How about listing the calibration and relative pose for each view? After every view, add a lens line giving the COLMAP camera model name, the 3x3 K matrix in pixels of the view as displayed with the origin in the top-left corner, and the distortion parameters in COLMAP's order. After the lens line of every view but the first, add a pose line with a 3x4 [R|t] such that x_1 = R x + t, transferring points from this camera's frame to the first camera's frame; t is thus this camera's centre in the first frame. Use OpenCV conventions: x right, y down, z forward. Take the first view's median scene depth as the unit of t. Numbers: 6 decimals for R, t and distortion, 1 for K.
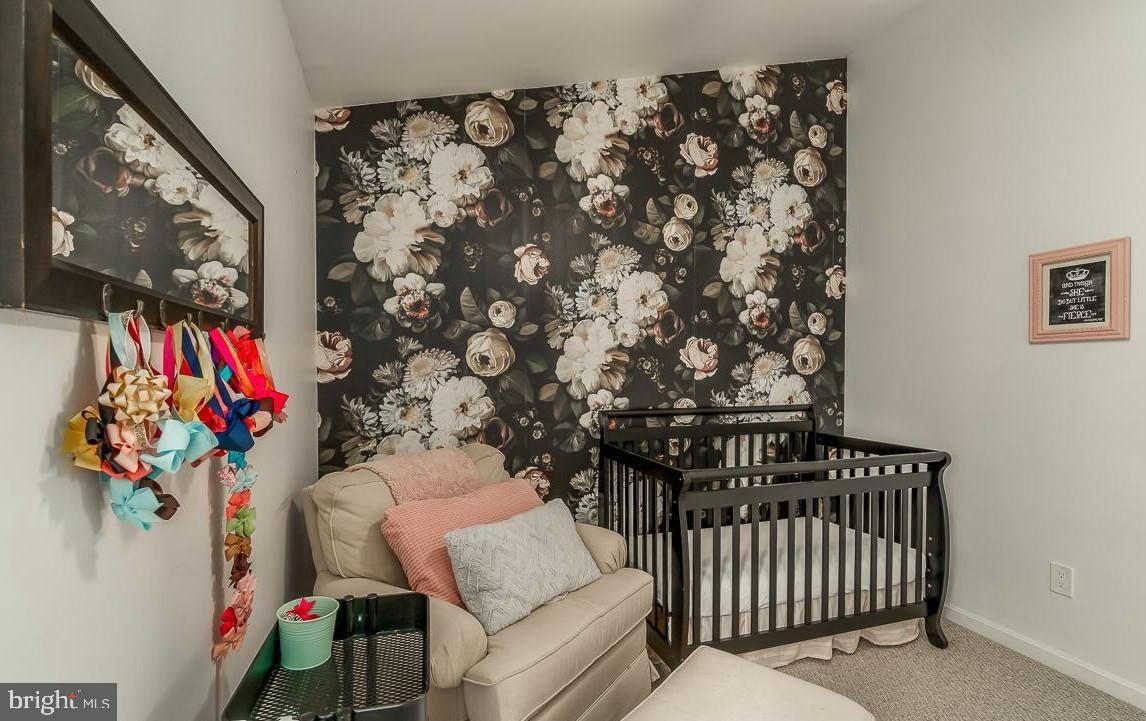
lens RADIAL K [[535.2, 0, 562.4], [0, 535.2, 390.2], [0, 0, 1]] dist [-0.008523, -0.001592]
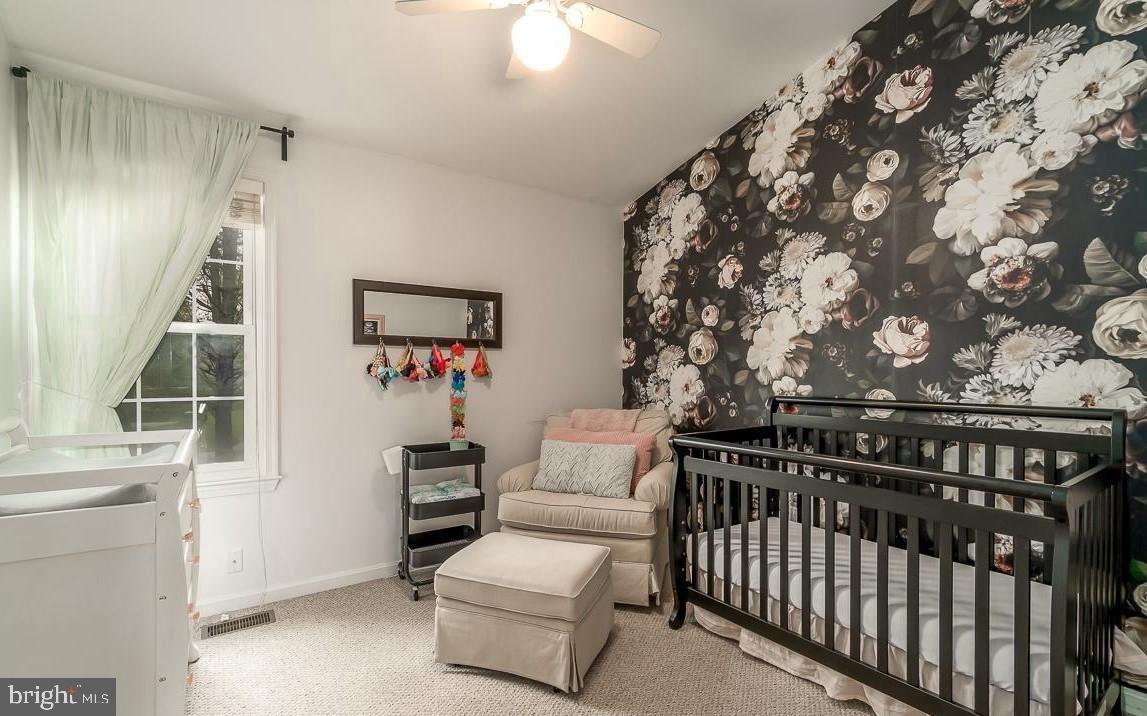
lens RADIAL K [[535.7, 0, 570.9], [0, 535.7, 361.1], [0, 0, 1]] dist [-0.008523, -0.001592]
pose [[0.286703, -0.007458, -0.957990, 0.925889], [-0.013839, 0.999833, -0.011925, -0.012436], [0.957920, 0.016677, 0.286552, 0.287606]]
